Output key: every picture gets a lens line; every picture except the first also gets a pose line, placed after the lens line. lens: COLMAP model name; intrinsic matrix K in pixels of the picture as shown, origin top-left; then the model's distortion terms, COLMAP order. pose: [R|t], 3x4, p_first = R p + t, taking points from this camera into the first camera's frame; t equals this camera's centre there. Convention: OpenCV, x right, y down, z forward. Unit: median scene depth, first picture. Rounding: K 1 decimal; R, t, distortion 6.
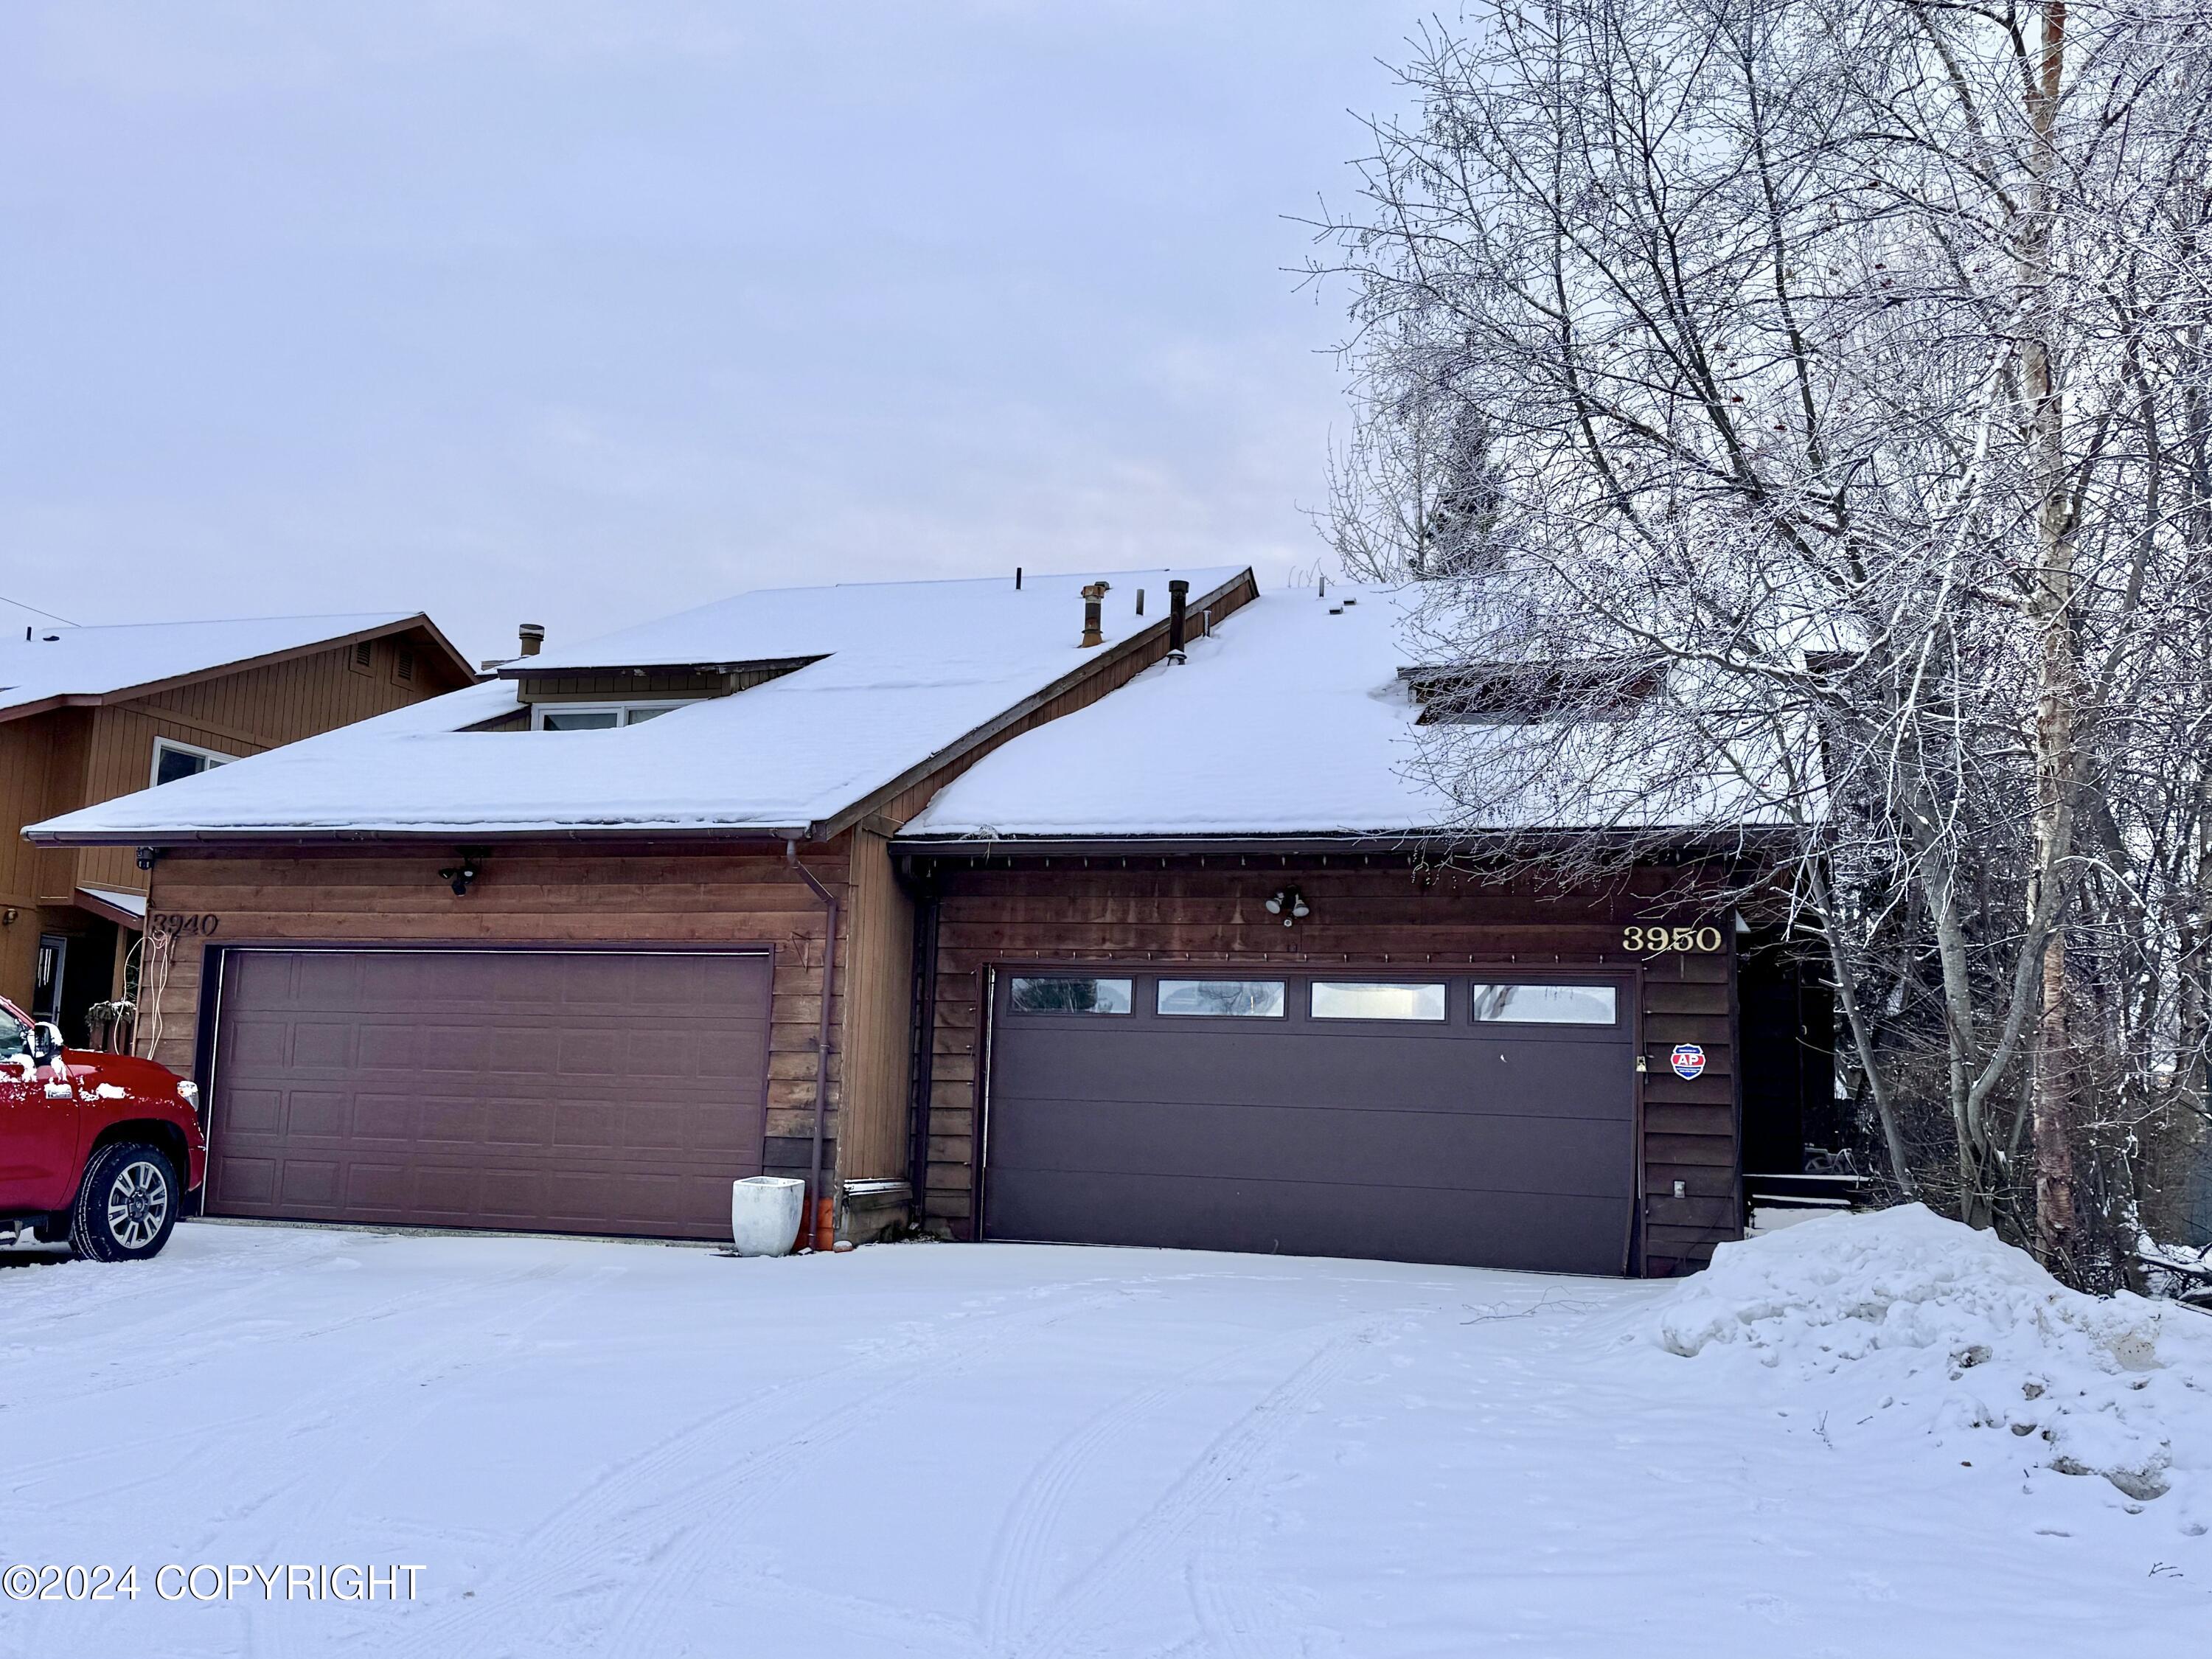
lens RADIAL K [[1913.5, 0, 1106.0], [0, 1913.5, 829.5], [0, 0, 1]] dist [0.054783, -0.208803]
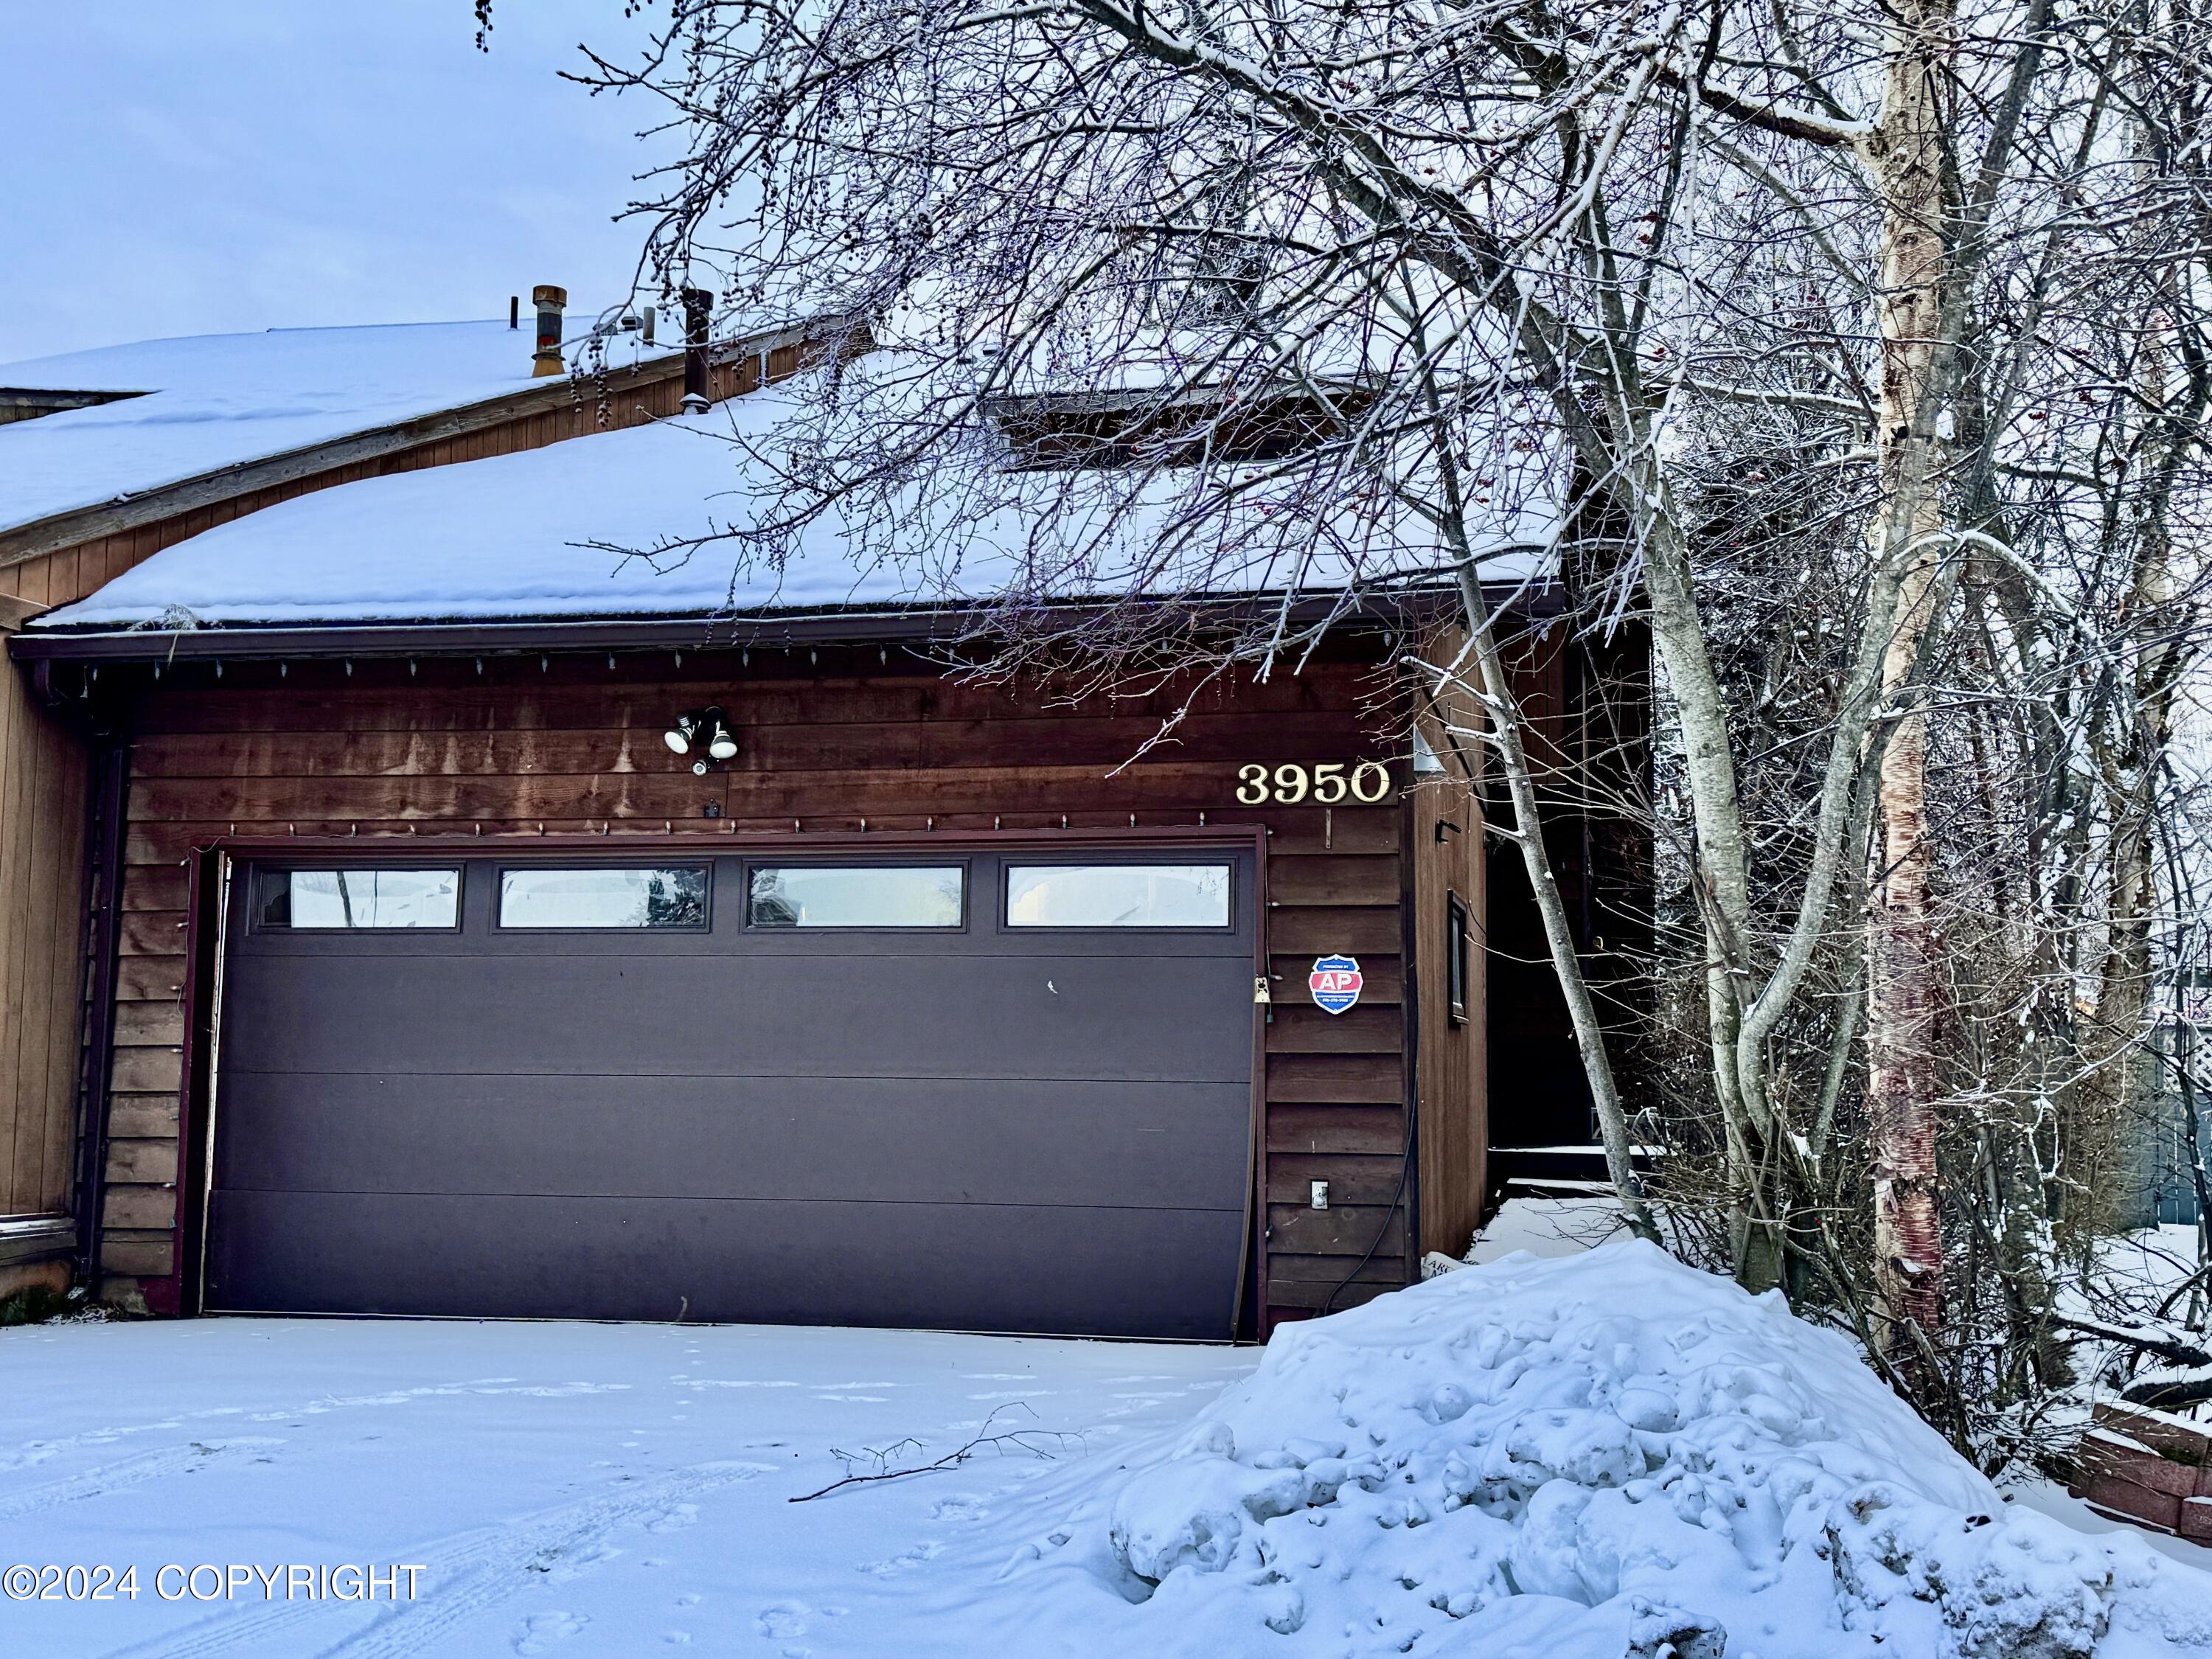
lens RADIAL K [[2471.0, 0, 1106.0], [0, 2471.0, 829.5], [0, 0, 1]] dist [0.165646, -0.689191]
pose [[0.990971, -0.012432, 0.133499, 0.124274], [0.005892, 0.998768, 0.049276, 0.032365], [-0.133947, -0.048045, 0.989823, 0.232916]]
